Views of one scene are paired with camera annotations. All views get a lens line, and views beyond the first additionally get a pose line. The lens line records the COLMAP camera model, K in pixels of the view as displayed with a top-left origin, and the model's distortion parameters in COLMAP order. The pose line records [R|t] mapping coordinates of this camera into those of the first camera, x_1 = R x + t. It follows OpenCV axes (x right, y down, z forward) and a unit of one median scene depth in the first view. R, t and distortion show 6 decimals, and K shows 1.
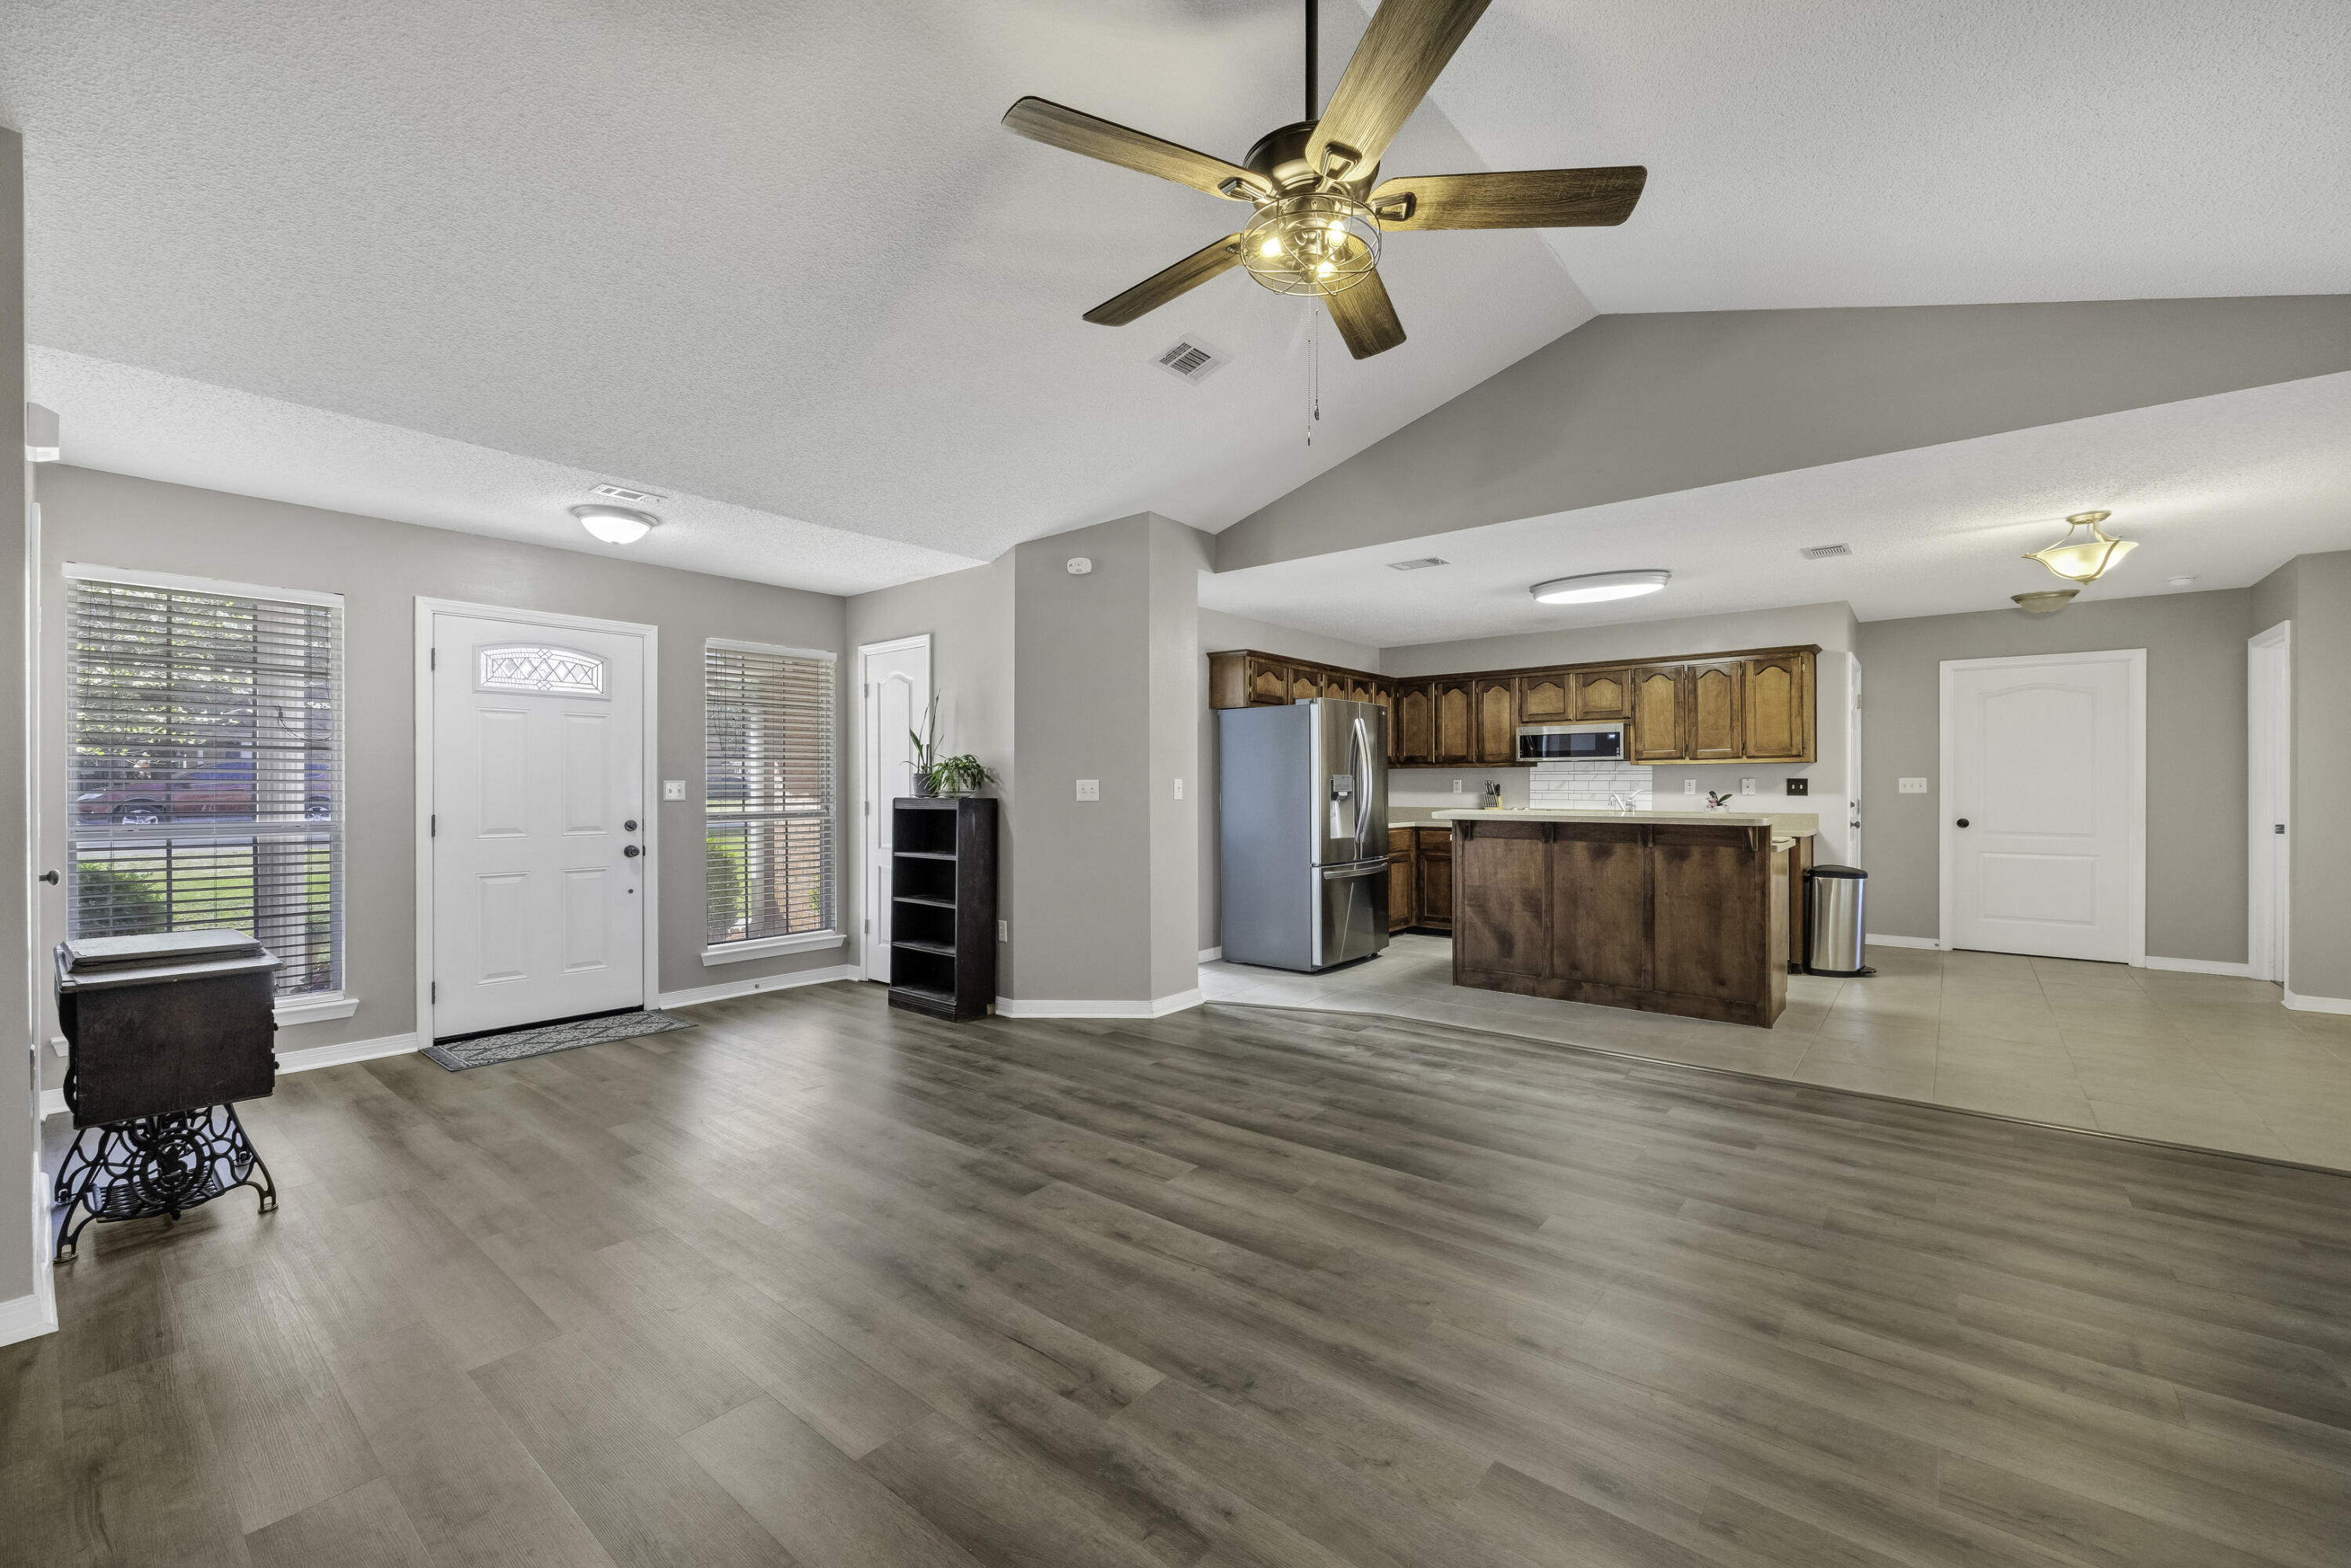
lens RADIAL K [[930.7, 0, 1164.0], [0, 930.7, 794.1], [0, 0, 1]] dist [-0.003515, 0.000130]
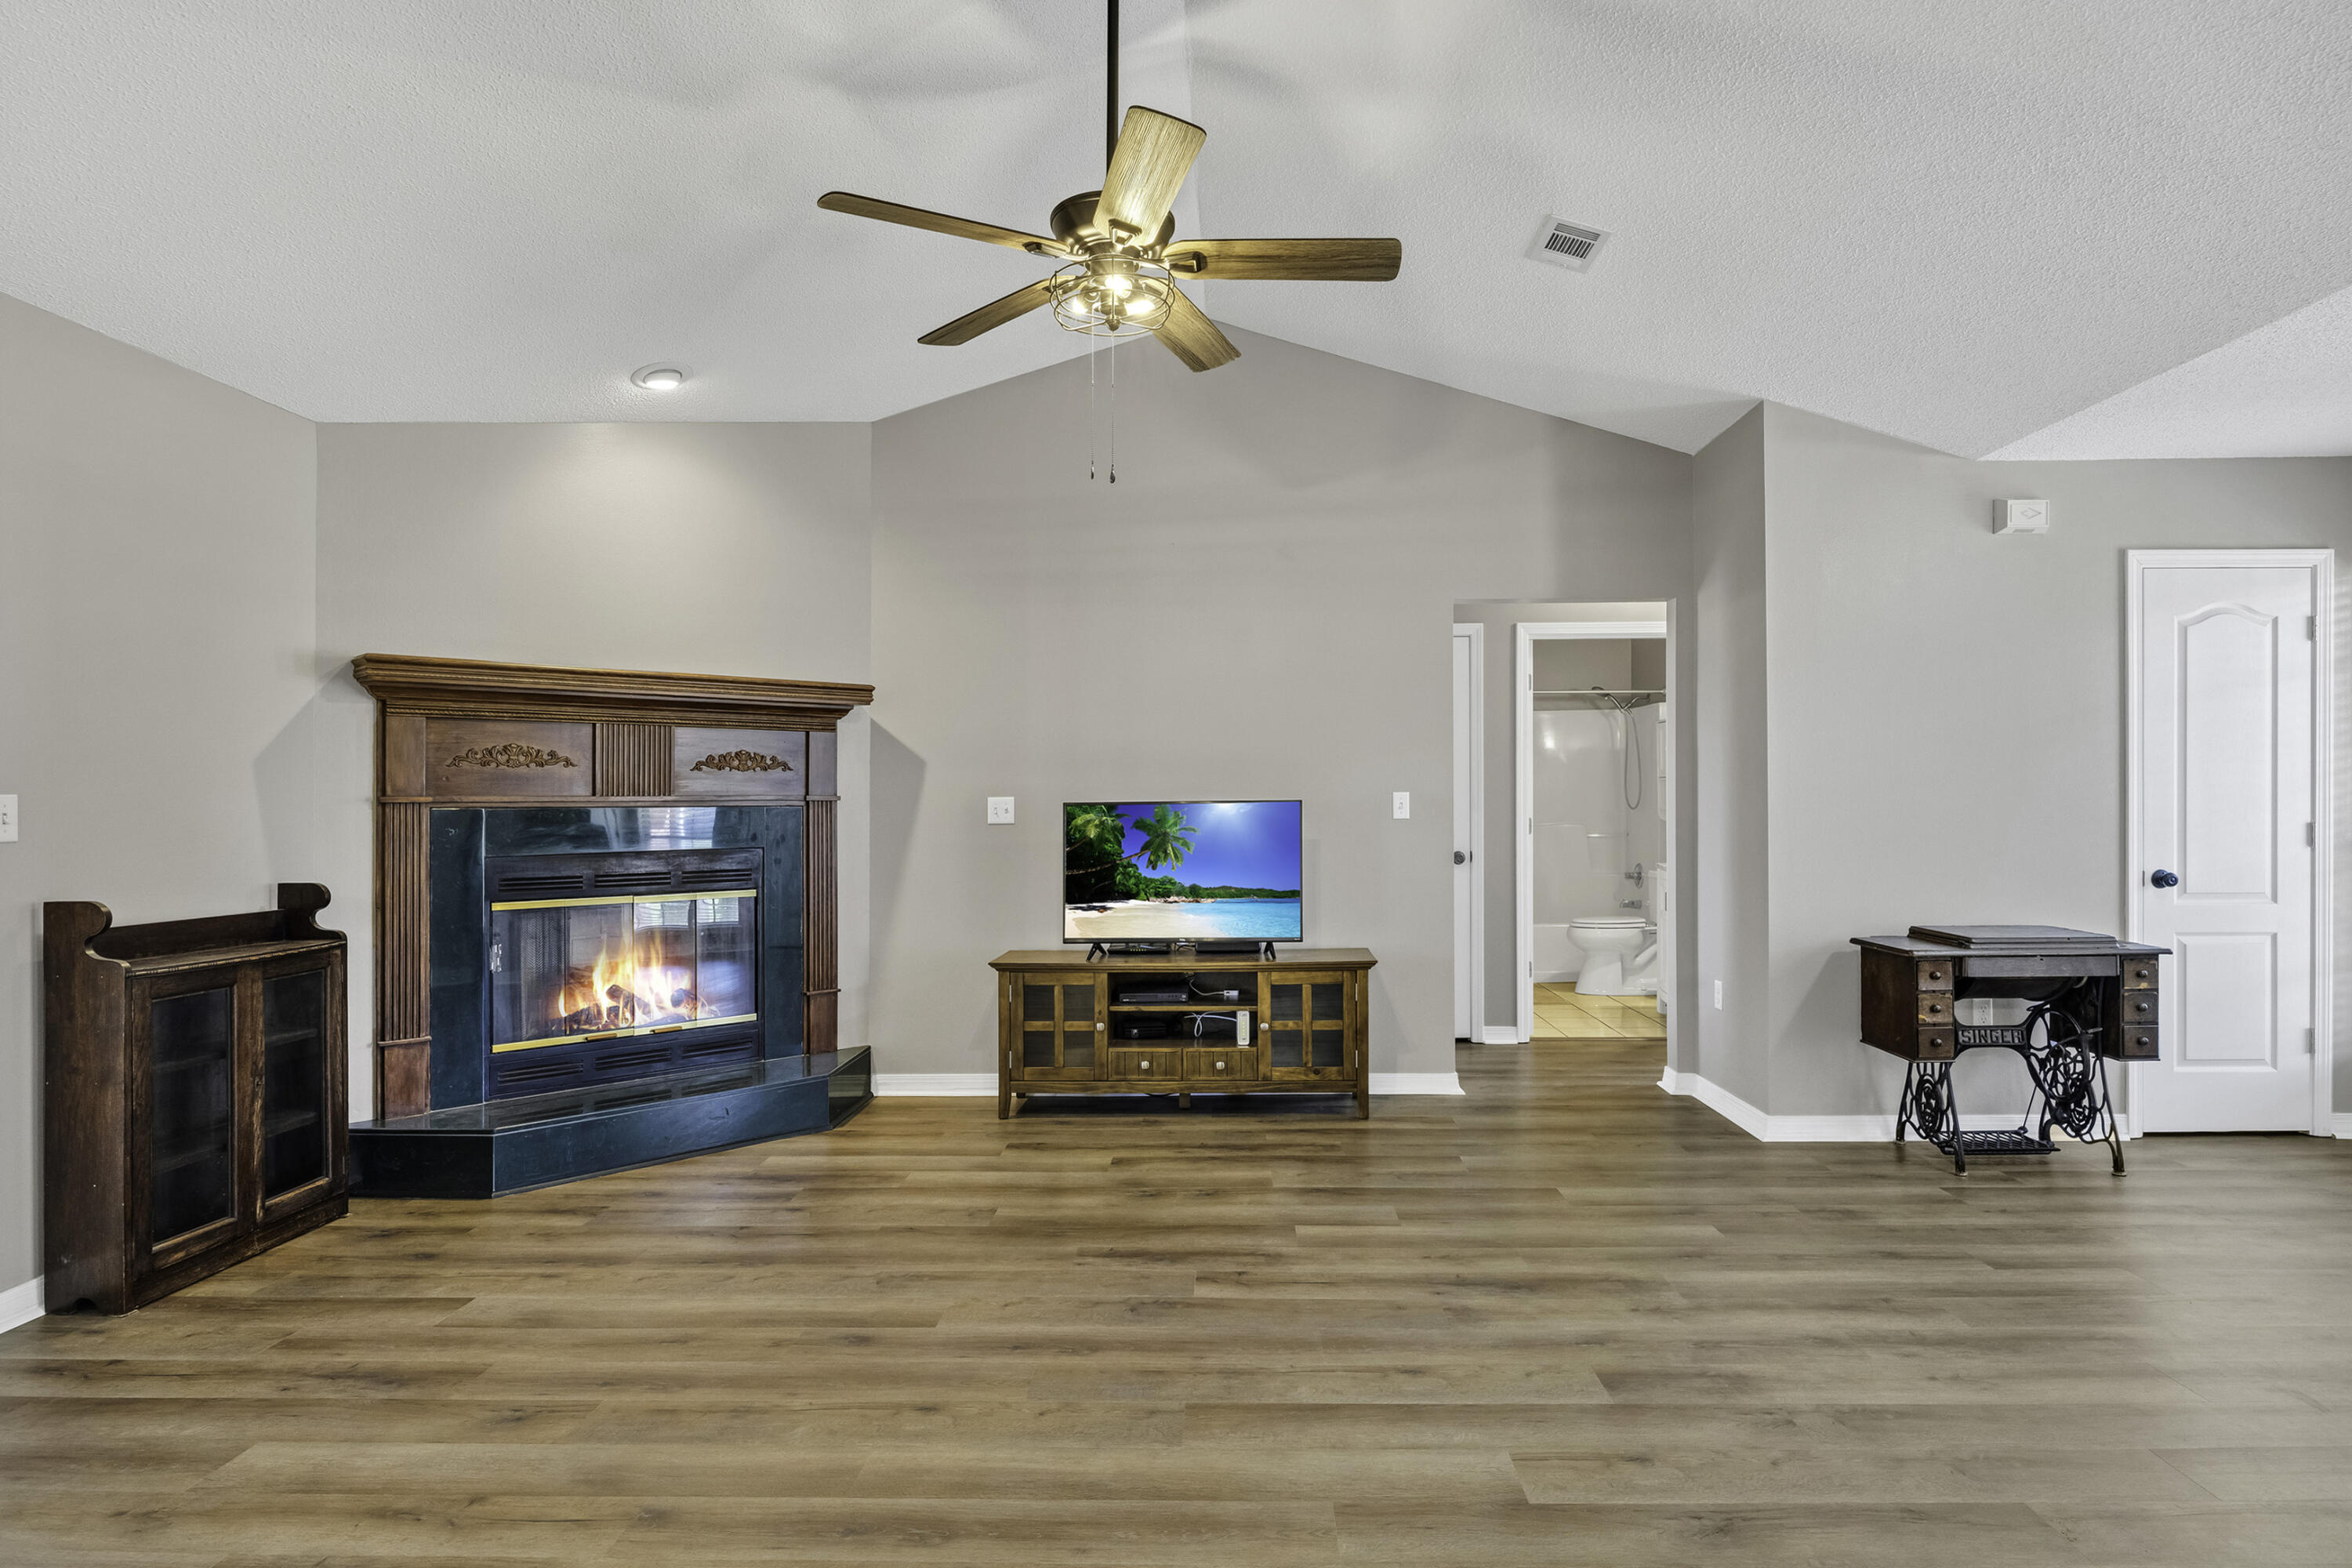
lens RADIAL K [[1261.7, 0, 1210.1], [0, 1261.7, 805.0], [0, 0, 1]] dist [-0.012420, 0.000252]
pose [[-0.774687, 0.005969, -0.632317, 0.386516], [0.001801, 0.999972, 0.007233, -0.008794], [0.632342, 0.004465, -0.774676, 0.867596]]
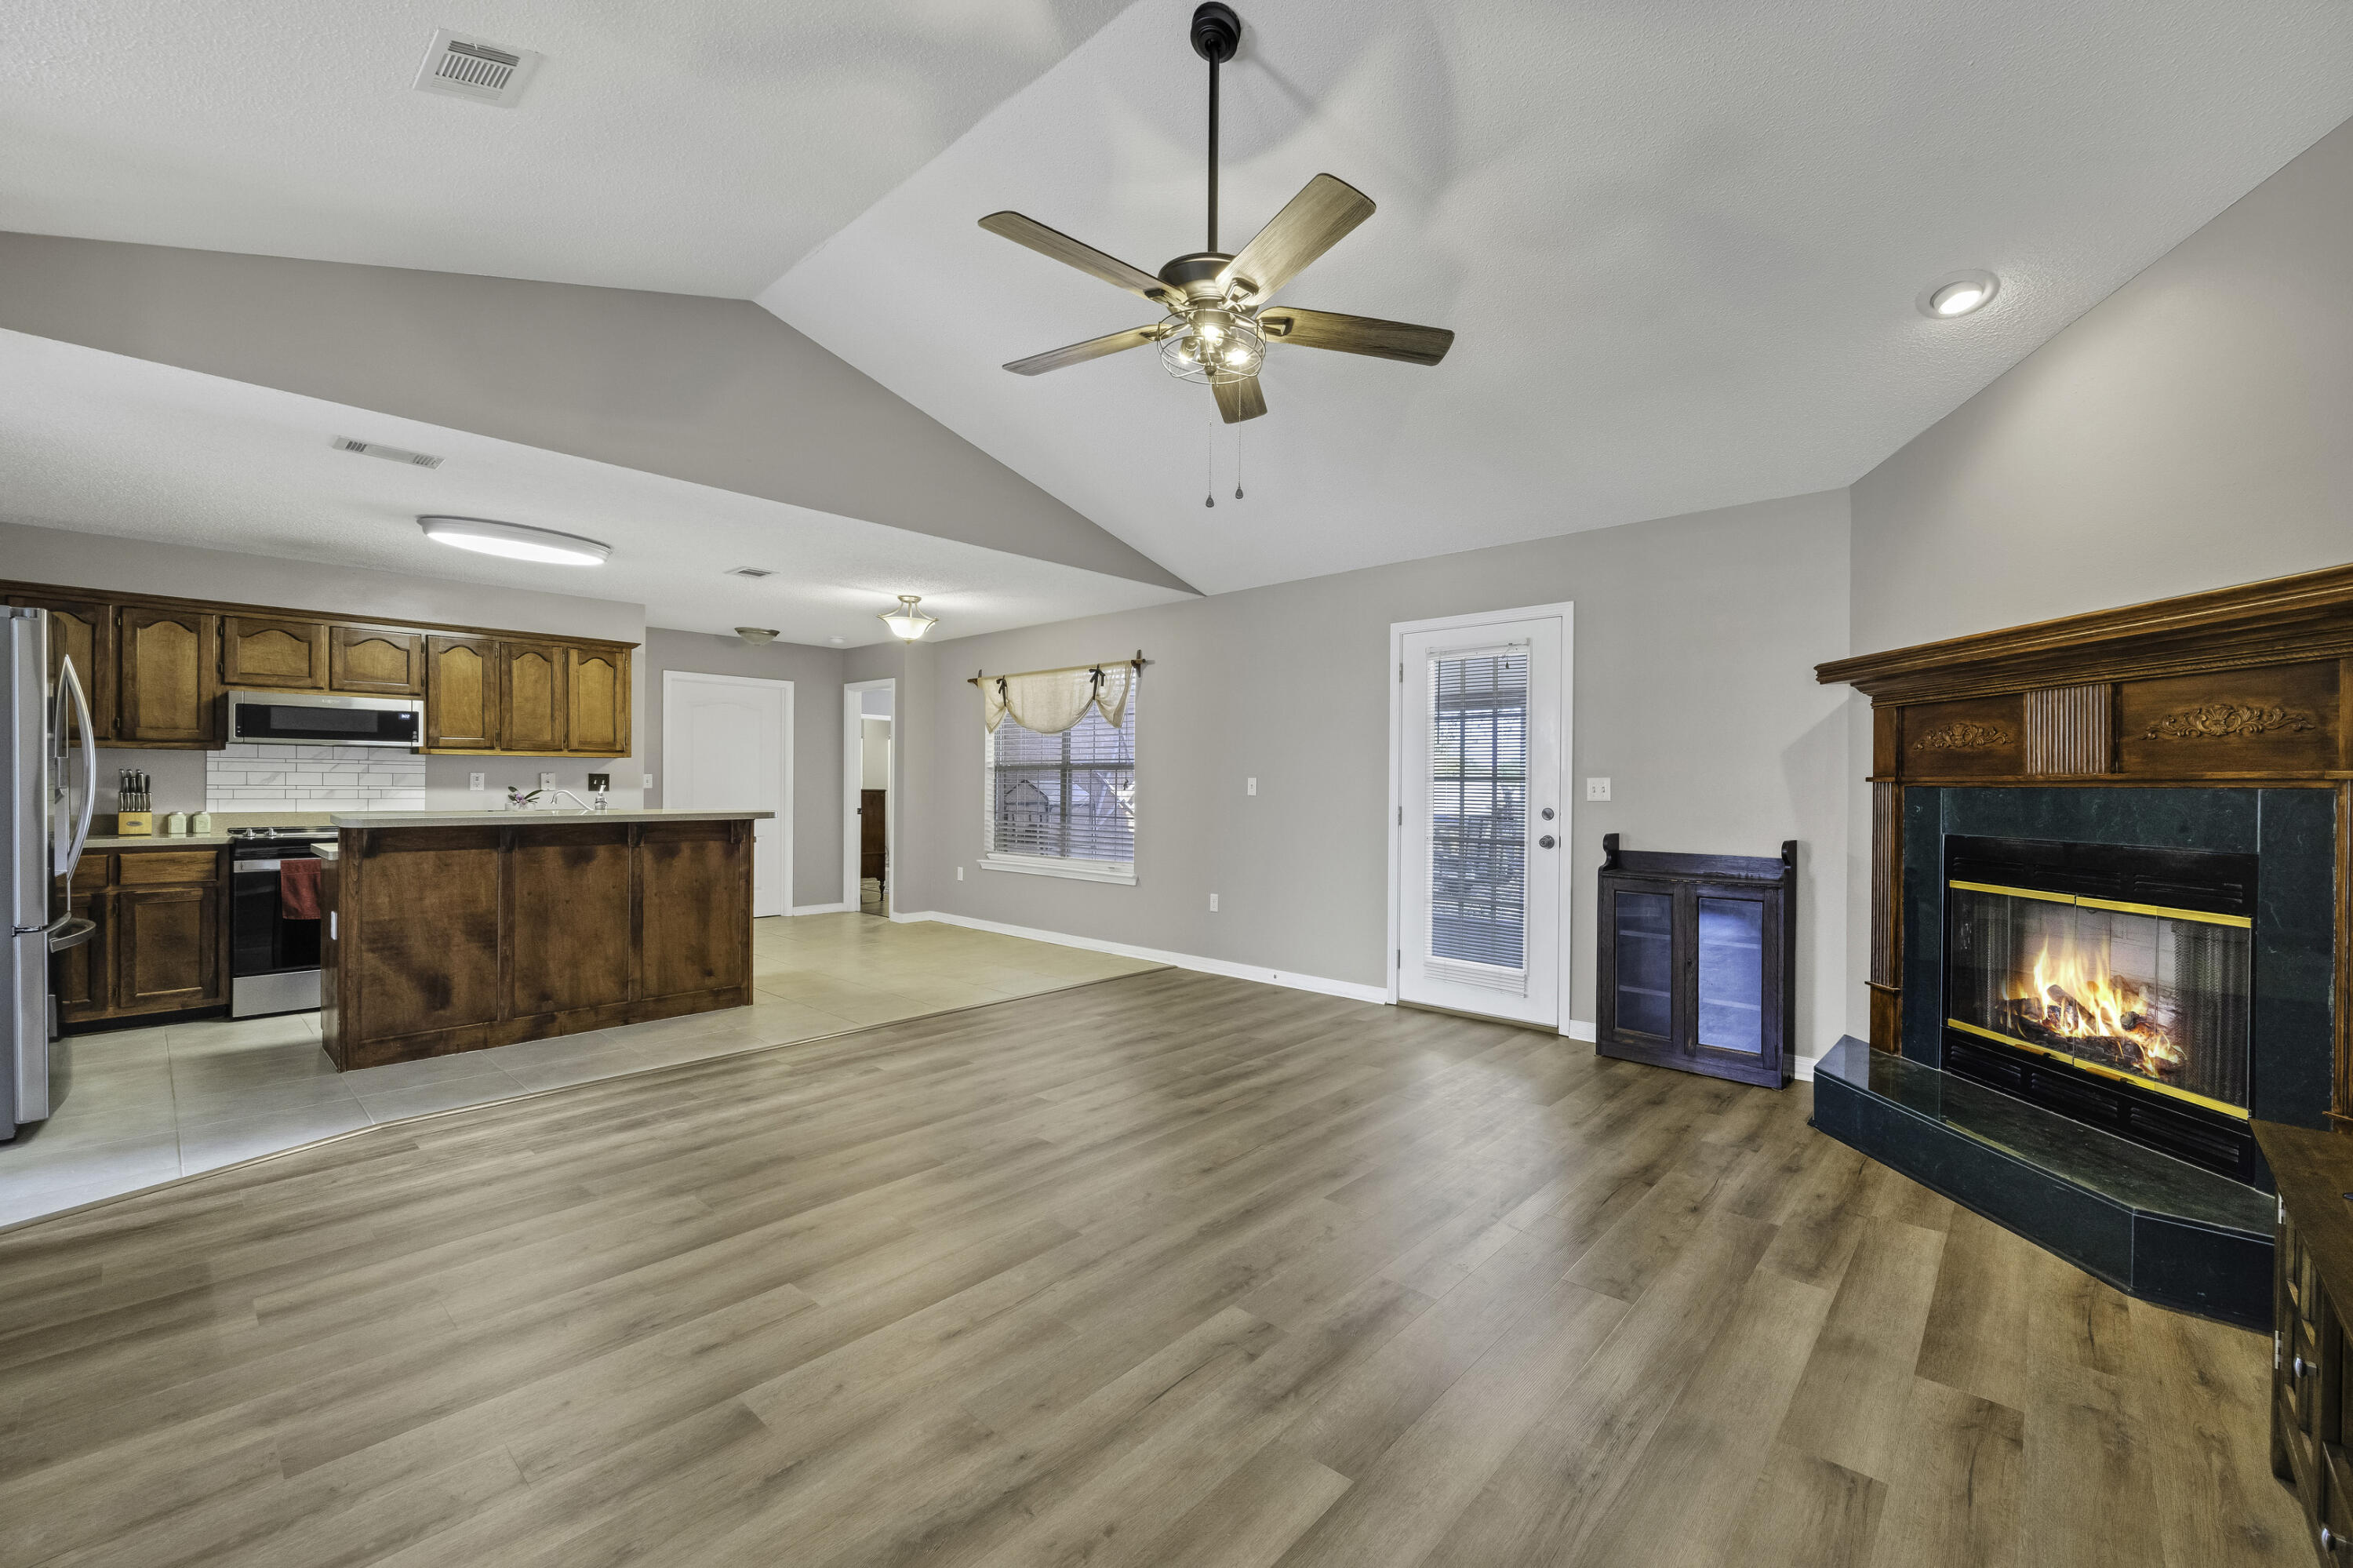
lens RADIAL K [[968.6, 0, 1269.6], [0, 968.6, 788.8], [0, 0, 1]] dist [-0.000632, -0.001098]
pose [[-0.002261, -0.002707, 0.999994, -0.449183], [0.002116, 0.999994, 0.002712, -0.002725], [-0.999995, 0.002122, -0.002255, 0.364343]]
